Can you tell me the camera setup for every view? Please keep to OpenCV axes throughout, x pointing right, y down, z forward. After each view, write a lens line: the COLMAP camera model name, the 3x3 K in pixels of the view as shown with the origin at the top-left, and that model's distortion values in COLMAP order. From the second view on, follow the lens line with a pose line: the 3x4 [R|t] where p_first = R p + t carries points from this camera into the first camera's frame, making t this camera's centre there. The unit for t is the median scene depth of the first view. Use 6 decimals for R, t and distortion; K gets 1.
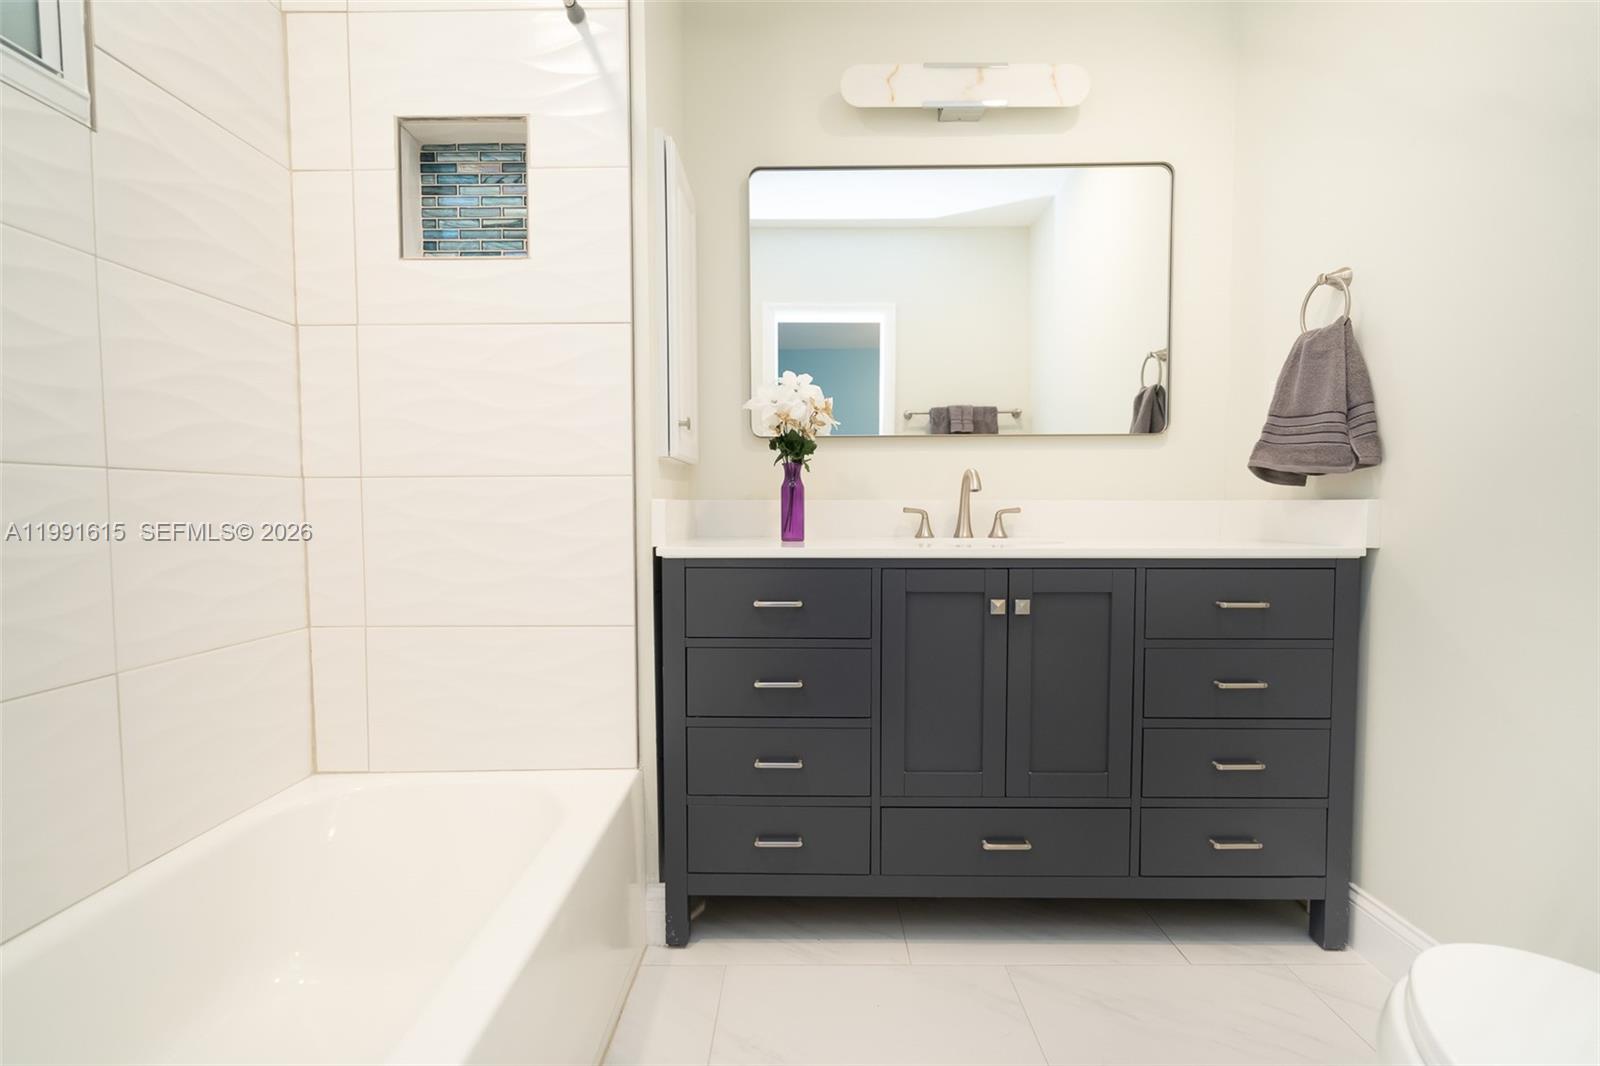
lens RADIAL K [[741.6, 0, 802.1], [0, 741.6, 543.6], [0, 0, 1]] dist [-0.010102, 0.017802]
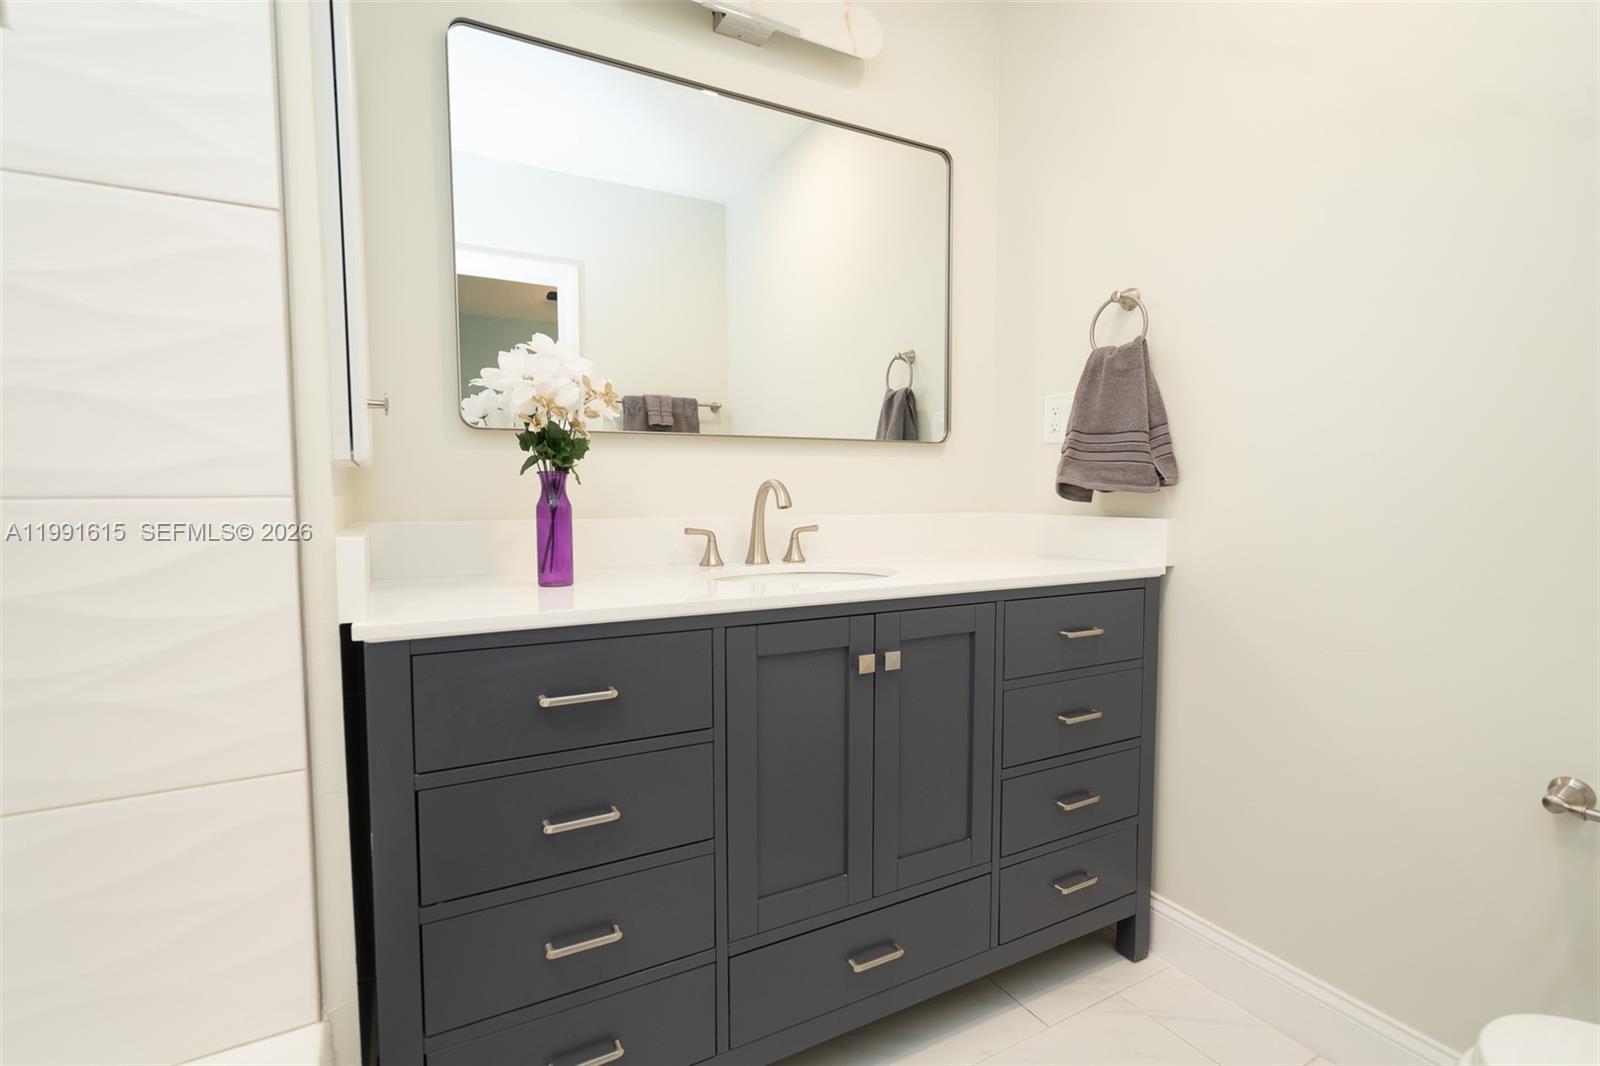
lens RADIAL K [[741.6, 0, 802.1], [0, 741.6, 543.6], [0, 0, 1]] dist [-0.010102, 0.017802]
pose [[0.874719, -0.032731, 0.483524, -0.158361], [0.025175, 0.999438, 0.022112, -0.056687], [-0.483977, -0.007169, 0.875052, 0.327771]]
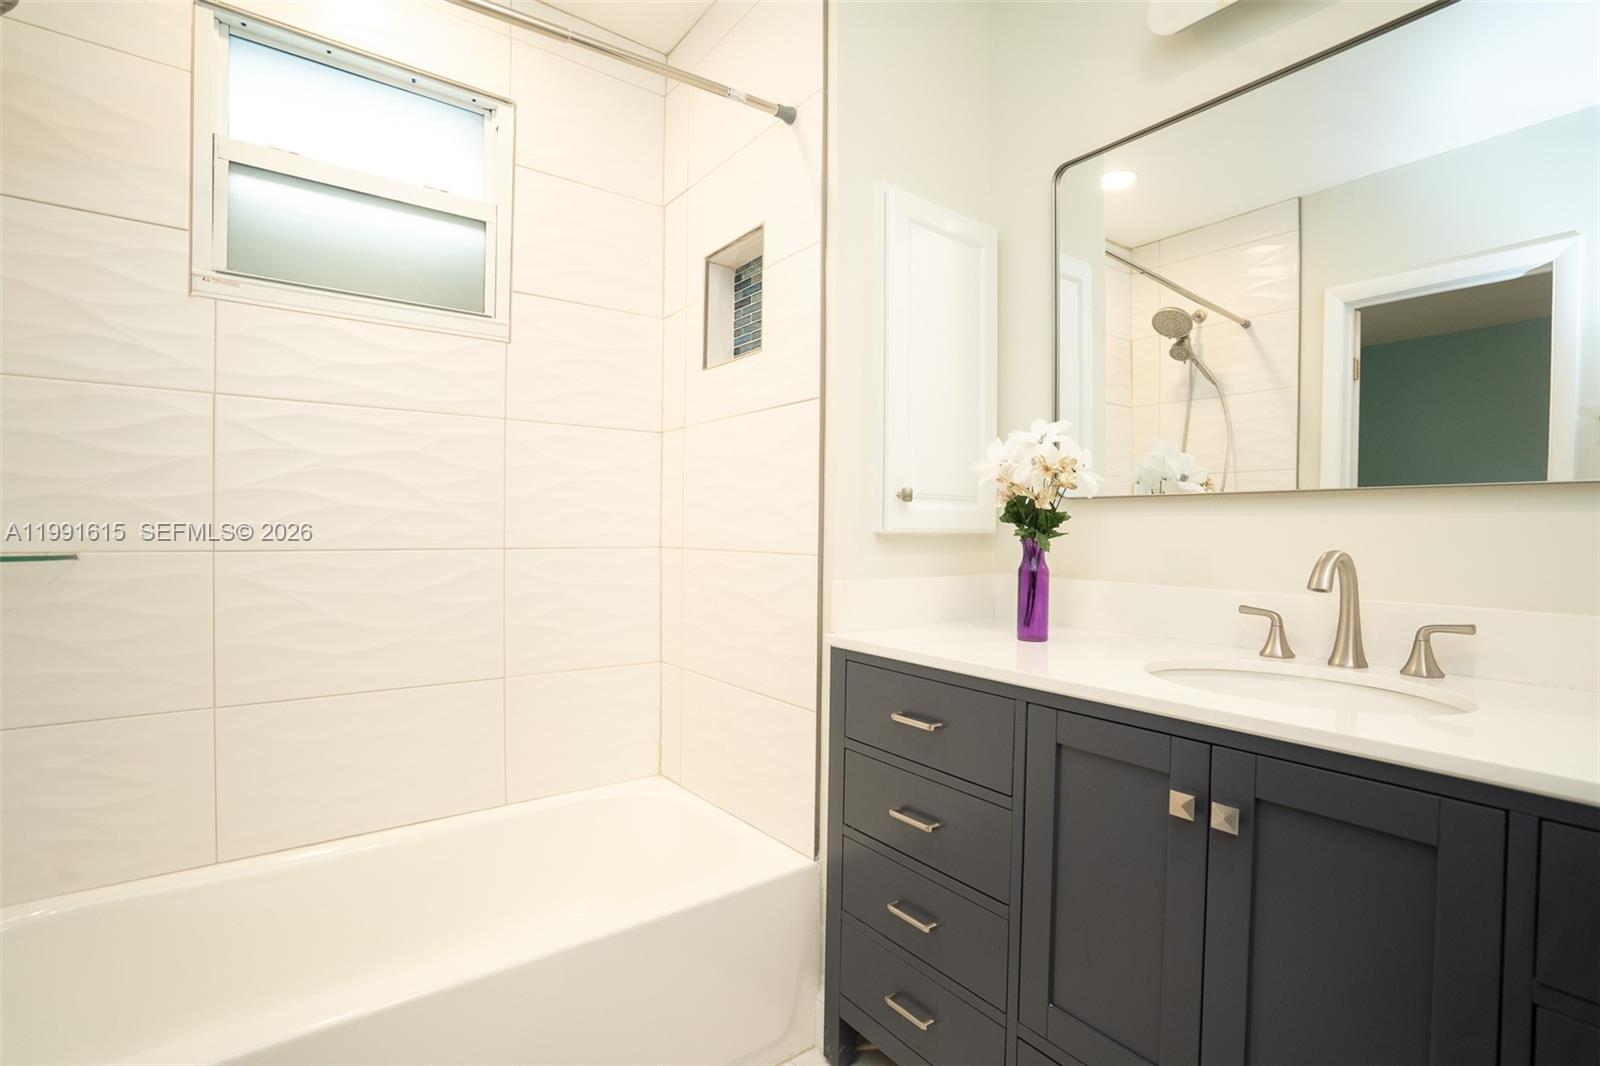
lens RADIAL K [[755.8, 0, 798.8], [0, 755.8, 537.3], [0, 0, 1]] dist [-0.053707, 0.019278]
pose [[0.604432, 0.020966, -0.796381, 0.509666], [-0.053186, 0.998485, -0.014080, -0.095304], [0.794880, 0.050867, 0.604631, 0.368650]]
